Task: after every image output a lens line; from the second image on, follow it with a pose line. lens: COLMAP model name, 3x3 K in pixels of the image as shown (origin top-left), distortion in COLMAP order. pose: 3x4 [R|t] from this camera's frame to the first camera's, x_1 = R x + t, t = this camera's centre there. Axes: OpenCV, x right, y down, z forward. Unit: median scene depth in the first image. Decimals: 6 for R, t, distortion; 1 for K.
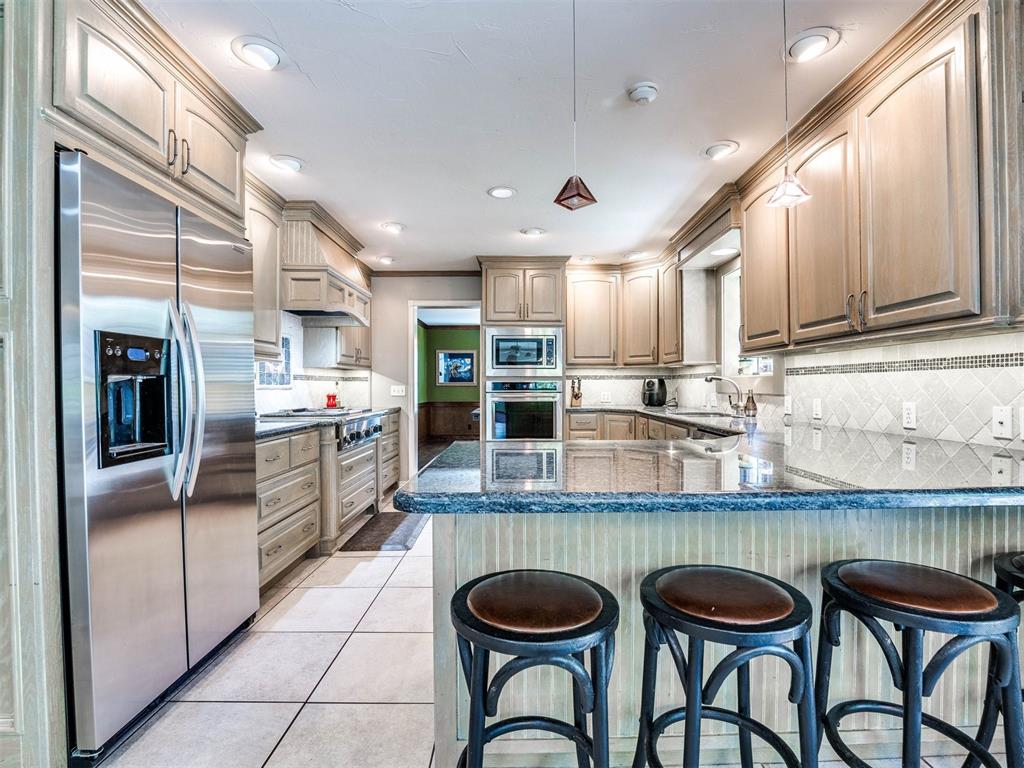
lens RADIAL K [[477.7, 0, 536.1], [0, 477.7, 389.6], [0, 0, 1]] dist [-0.022283, -0.000172]
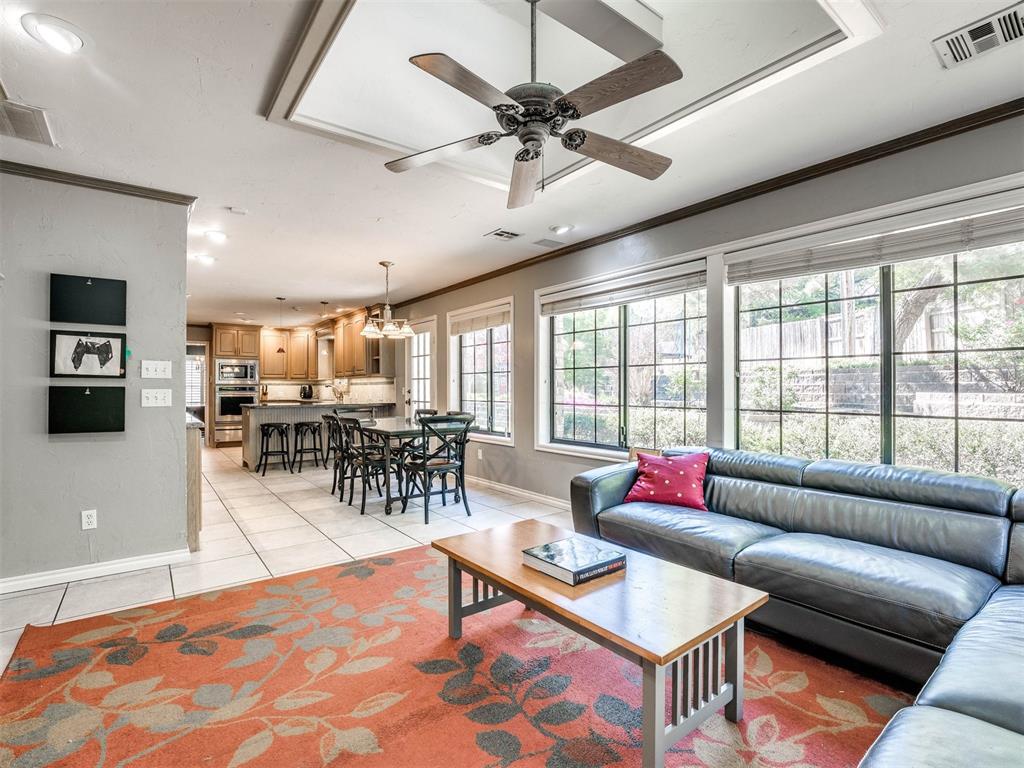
lens RADIAL K [[477.7, 0, 515.0], [0, 477.7, 385.6], [0, 0, 1]] dist [-0.022283, -0.000172]
pose [[0.812141, 0.005581, 0.583434, -0.242080], [0.002724, 0.999907, -0.013358, 0.009693], [-0.583455, 0.012438, 0.812050, -1.318356]]
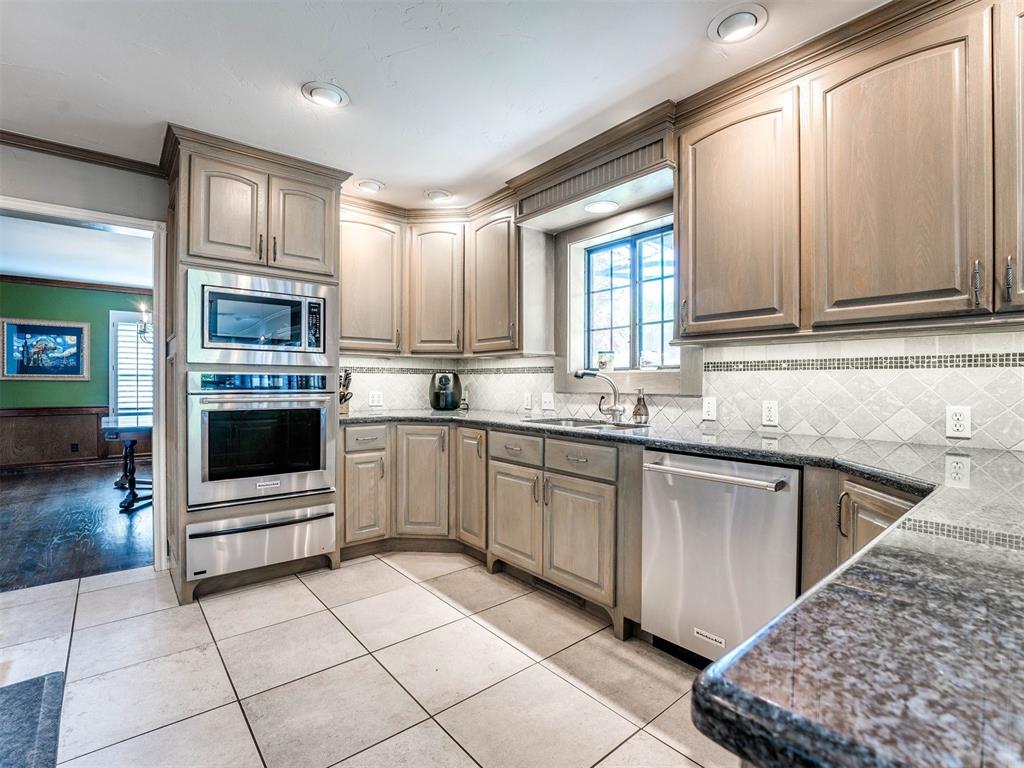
lens RADIAL K [[477.7, 0, 518.5], [0, 477.7, 388.4], [0, 0, 1]] dist [-0.022283, -0.000172]
pose [[0.783716, 0.000111, 0.621119, -0.142346], [-0.002200, 0.999994, 0.002598, -0.001760], [-0.621115, -0.003402, 0.783712, 0.380334]]
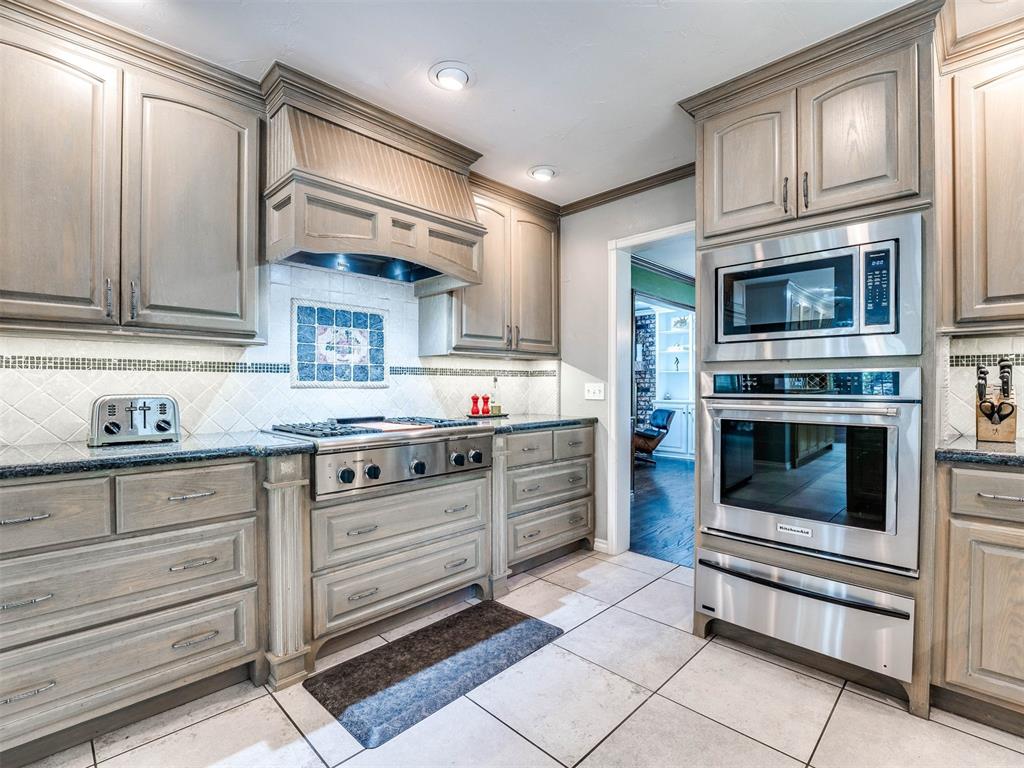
lens RADIAL K [[477.7, 0, 503.9], [0, 477.7, 390.5], [0, 0, 1]] dist [-0.022283, -0.000172]
pose [[0.678370, 0.010839, -0.734640, 0.099758], [-0.006454, 0.999941, 0.008794, -0.003379], [0.734692, -0.001224, 0.678400, 0.562303]]
